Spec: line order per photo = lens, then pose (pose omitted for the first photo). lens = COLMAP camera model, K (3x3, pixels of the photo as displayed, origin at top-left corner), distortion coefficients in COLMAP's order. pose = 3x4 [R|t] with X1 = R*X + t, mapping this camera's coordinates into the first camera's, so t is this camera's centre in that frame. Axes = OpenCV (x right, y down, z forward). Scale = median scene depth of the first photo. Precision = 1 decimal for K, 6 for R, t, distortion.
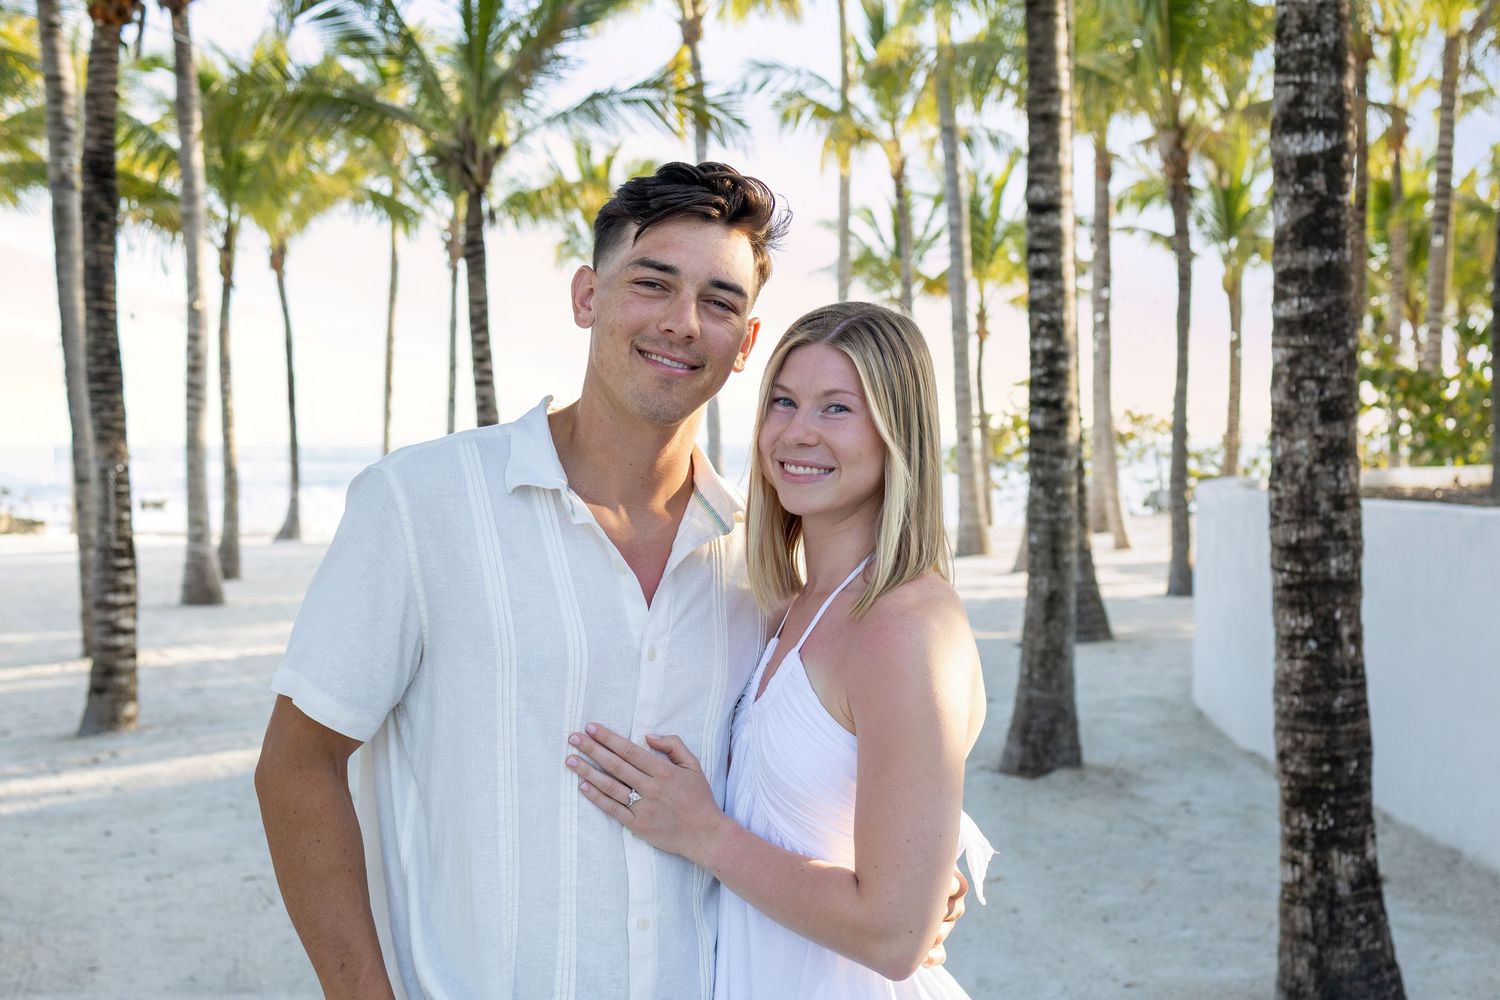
lens RADIAL K [[1505.4, 0, 807.1], [0, 1505.4, 501.7], [0, 0, 1]] dist [0.083026, -0.002405]
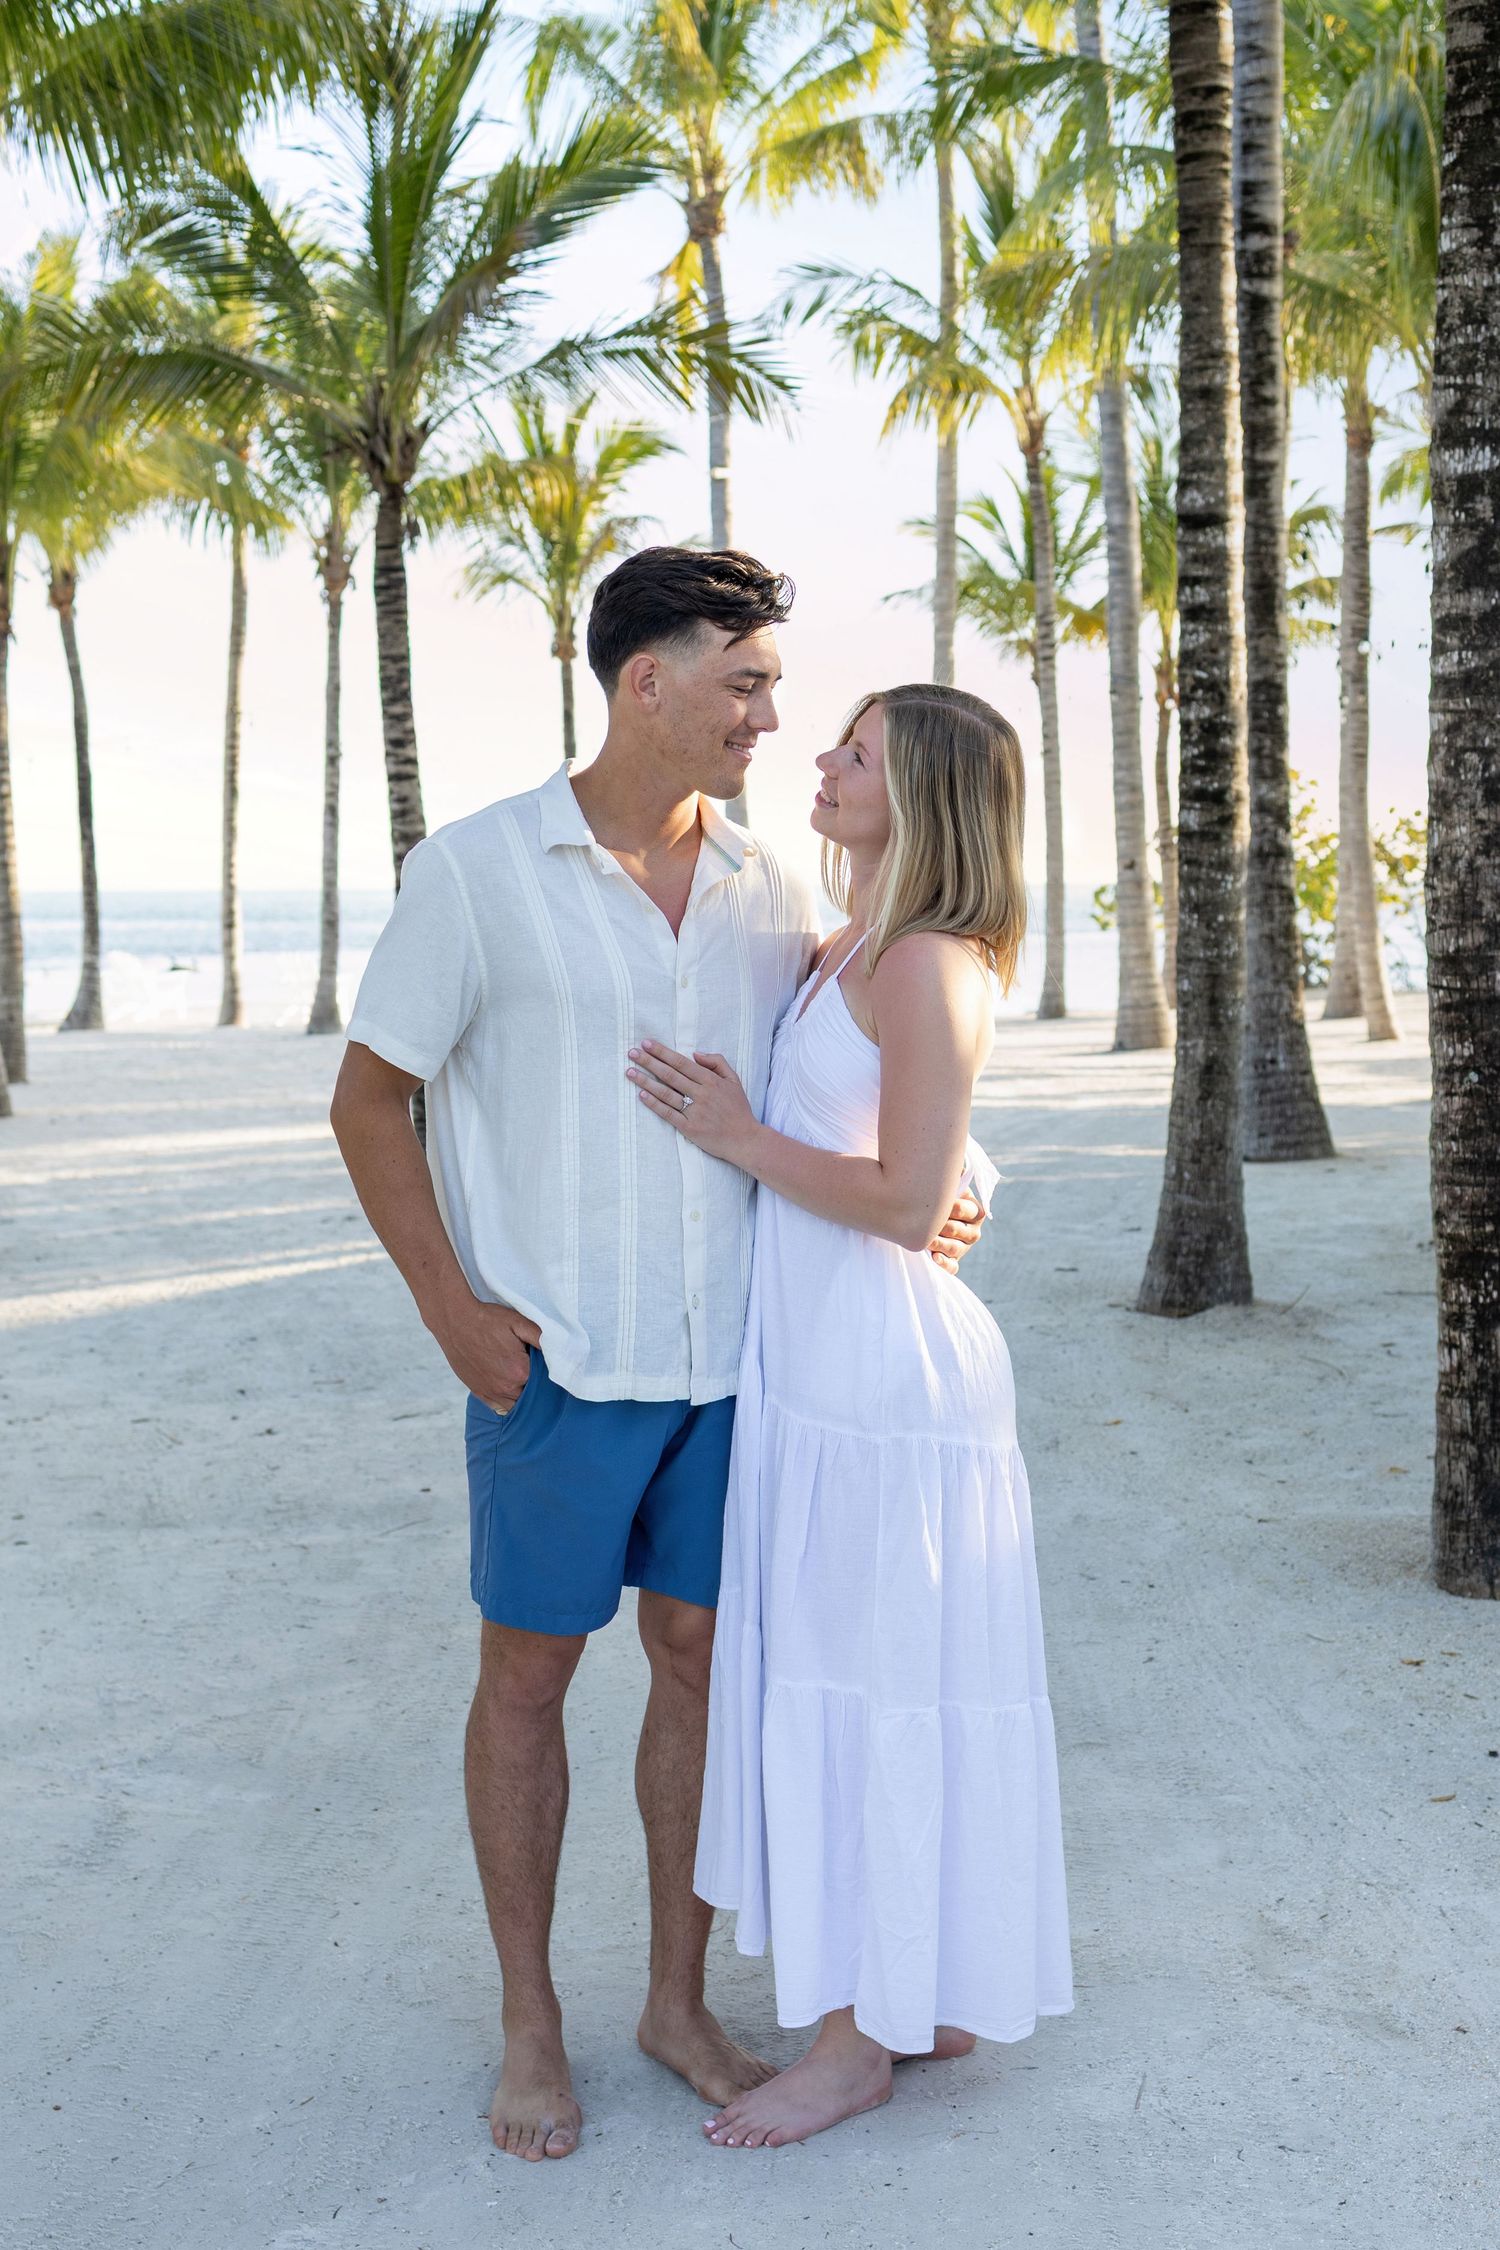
lens RADIAL K [[2384.0, 0, 746.9], [0, 2384.0, 1094.7], [0, 0, 1]] dist [0.052572, 0.014401]
pose [[0.998312, 0.003092, -0.058001, 0.007727], [-0.000068, 0.998643, 0.052069, 0.017629], [0.058083, -0.051977, 0.996958, -0.152608]]
